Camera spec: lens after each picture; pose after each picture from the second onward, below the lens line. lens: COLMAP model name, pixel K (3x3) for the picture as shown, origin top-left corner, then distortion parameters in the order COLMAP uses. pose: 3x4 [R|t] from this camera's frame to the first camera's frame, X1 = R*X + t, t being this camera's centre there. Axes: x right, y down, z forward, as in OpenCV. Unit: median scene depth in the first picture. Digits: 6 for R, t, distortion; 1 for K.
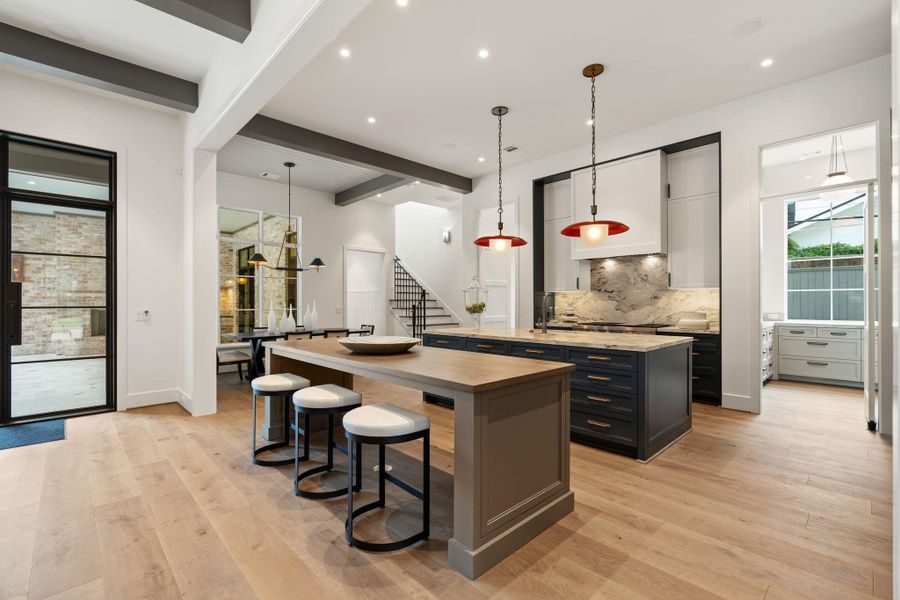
lens RADIAL K [[404.7, 0, 453.6], [0, 404.7, 302.5], [0, 0, 1]] dist [-0.012540, 0.004338]
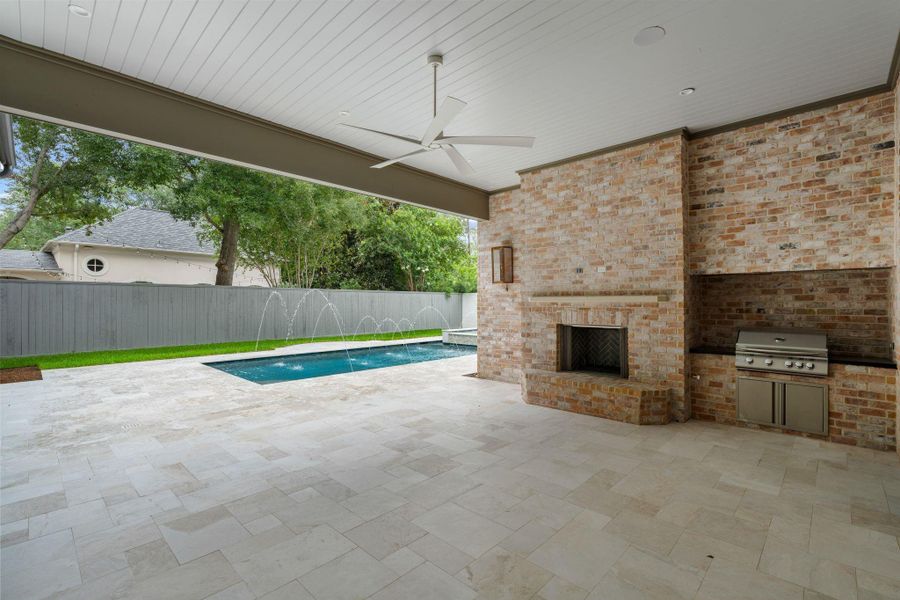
lens RADIAL K [[404.7, 0, 450.9], [0, 404.7, 300.0], [0, 0, 1]] dist [-0.012540, 0.004338]
pose [[0.029916, -0.007561, -0.999524, -0.331378], [-0.003491, 0.999964, -0.007669, -0.013334], [0.999546, 0.003719, 0.029889, 0.843223]]
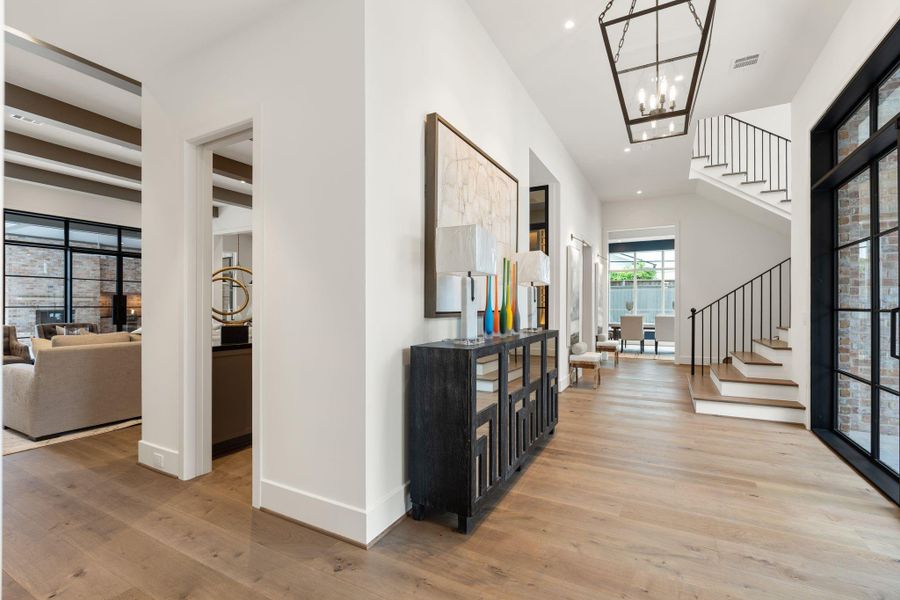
lens RADIAL K [[404.7, 0, 450.3], [0, 404.7, 302.6], [0, 0, 1]] dist [-0.012540, 0.004338]
pose [[0.956428, 0.005775, 0.291910, -0.022694], [-0.003707, 0.999964, -0.007639, -0.002367], [-0.291943, 0.006224, 0.956415, -0.602363]]
